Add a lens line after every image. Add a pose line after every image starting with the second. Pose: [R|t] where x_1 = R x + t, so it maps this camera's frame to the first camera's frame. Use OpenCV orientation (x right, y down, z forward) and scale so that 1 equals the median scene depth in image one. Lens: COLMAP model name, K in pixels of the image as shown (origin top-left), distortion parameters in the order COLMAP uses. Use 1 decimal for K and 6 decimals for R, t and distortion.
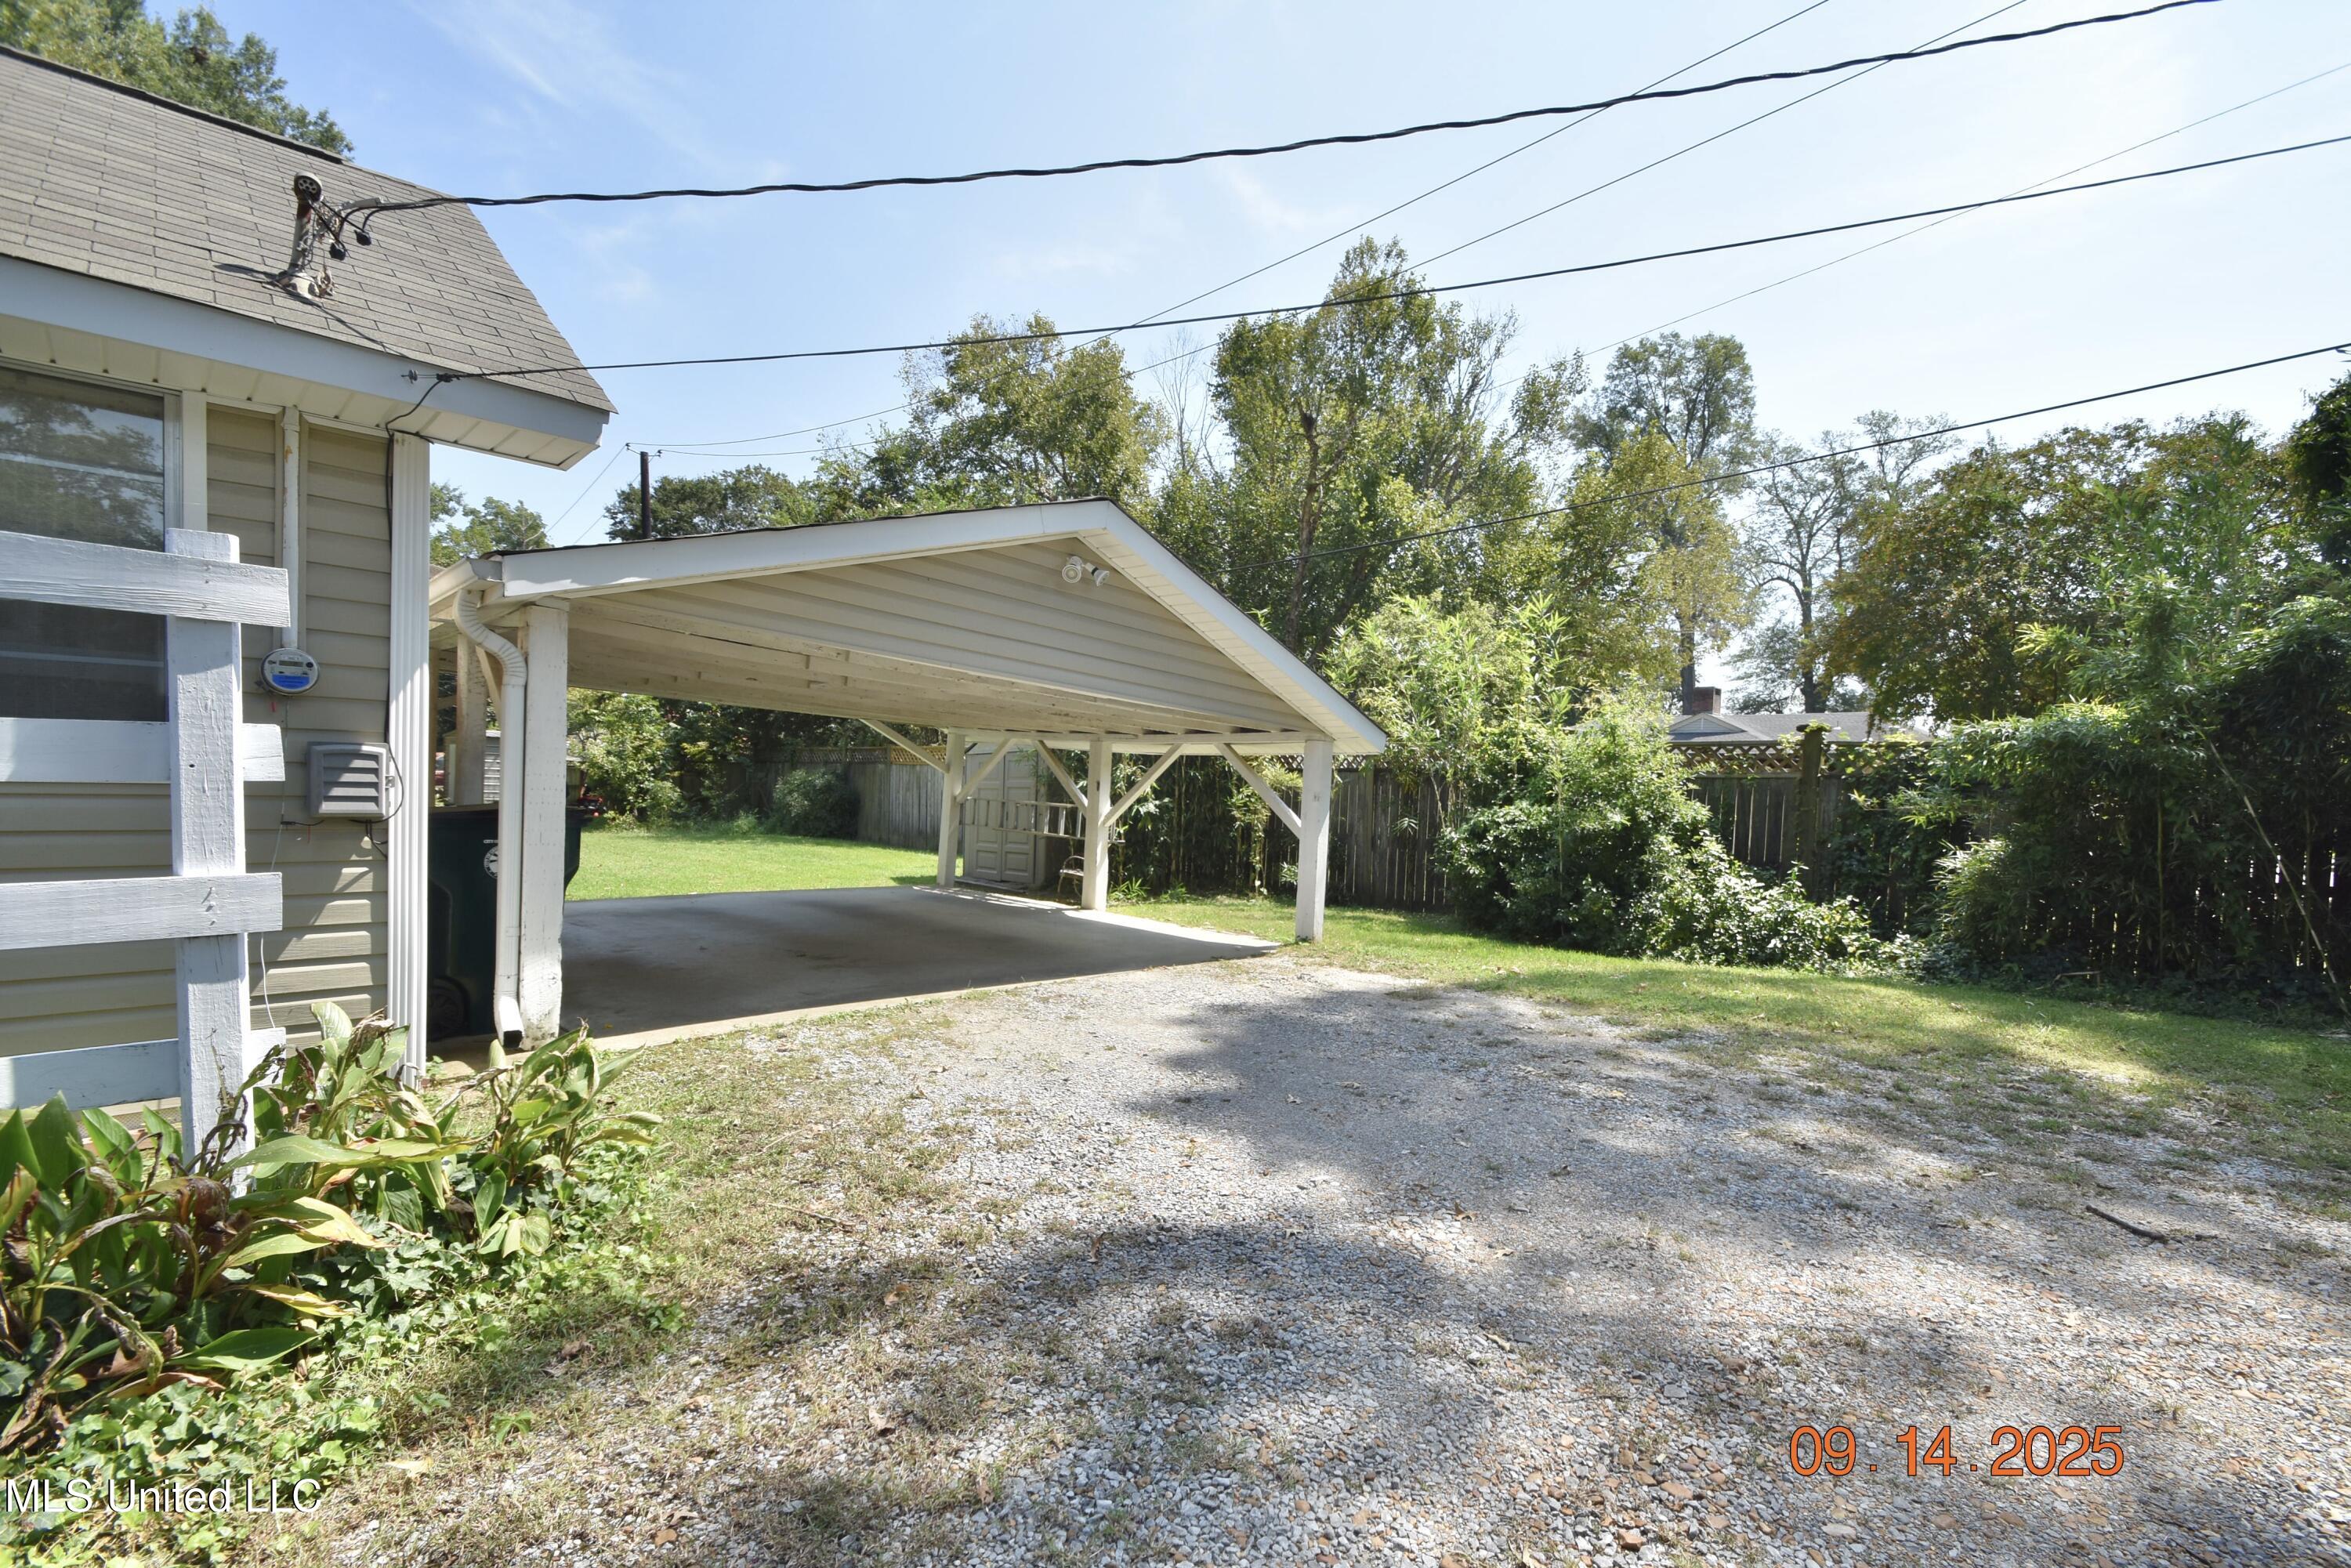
lens RADIAL K [[1038.5, 0, 1185.7], [0, 1038.5, 814.6], [0, 0, 1]] dist [0.021039, -0.020902]
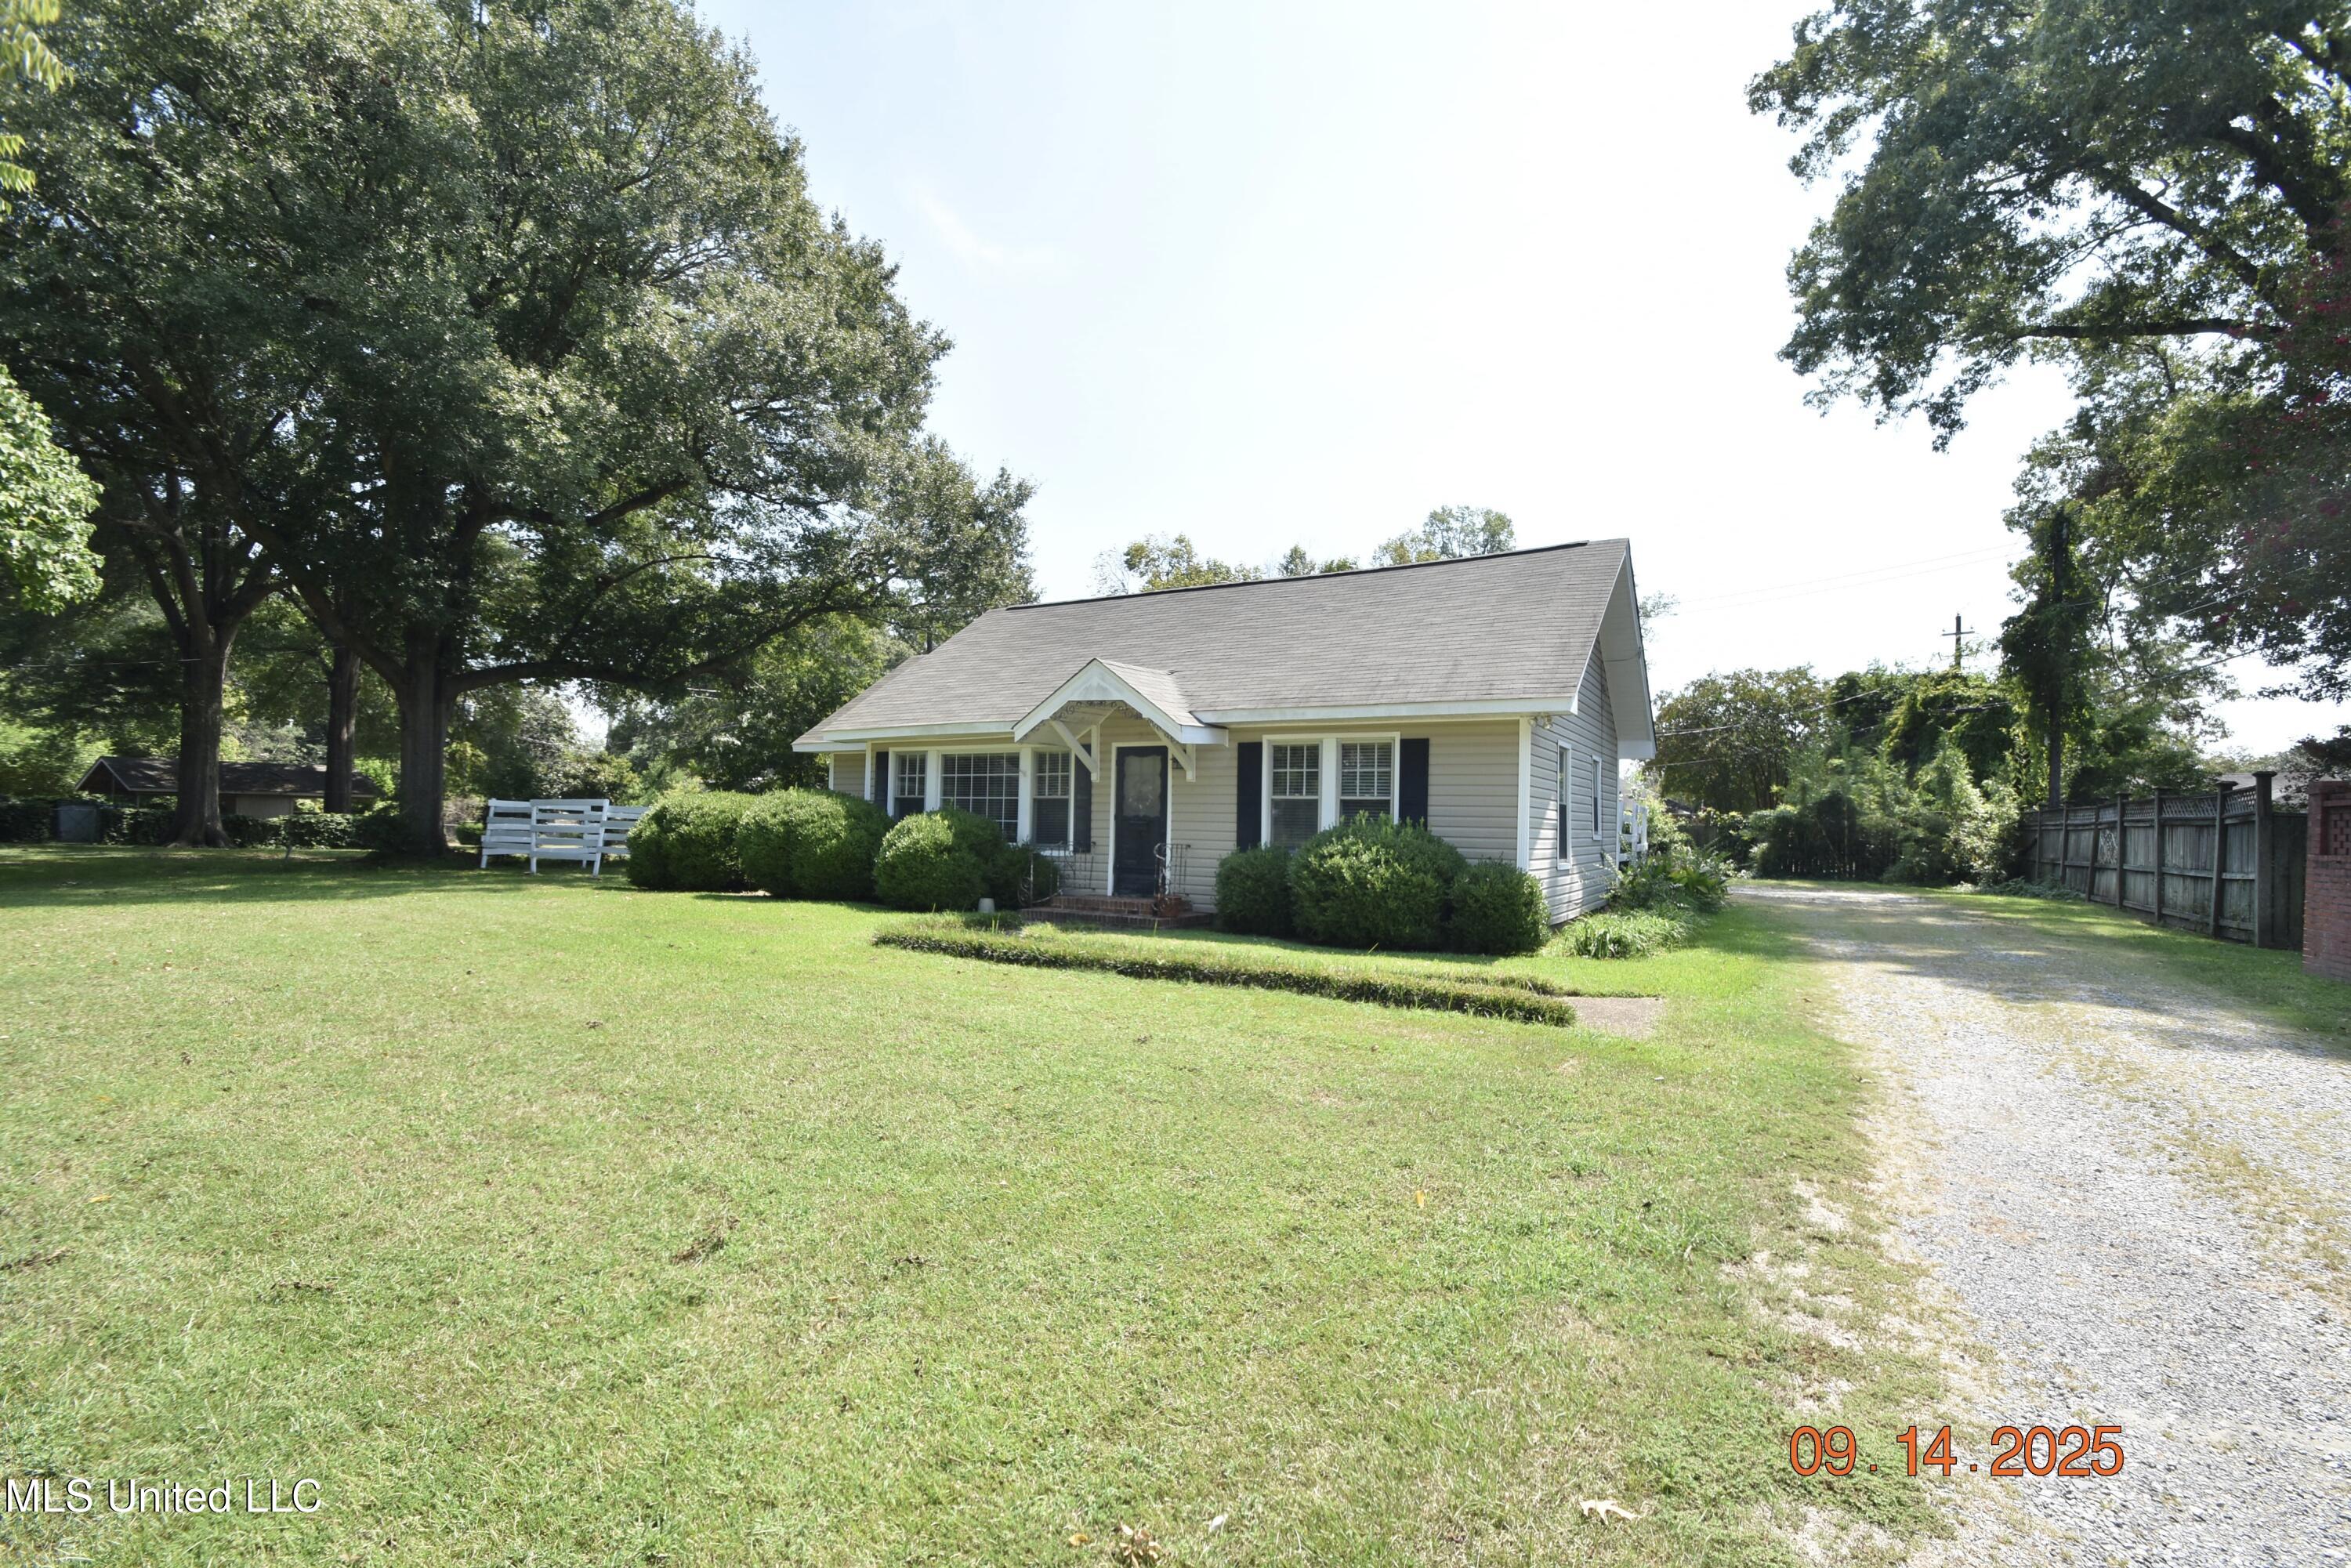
lens RADIAL K [[1038.5, 0, 1185.7], [0, 1038.5, 814.6], [0, 0, 1]] dist [0.021039, -0.020902]
pose [[0.962629, -0.028766, 0.269292, -2.048943], [0.035795, 0.999134, -0.021225, -0.067568], [-0.268448, 0.030071, 0.962825, -1.870329]]
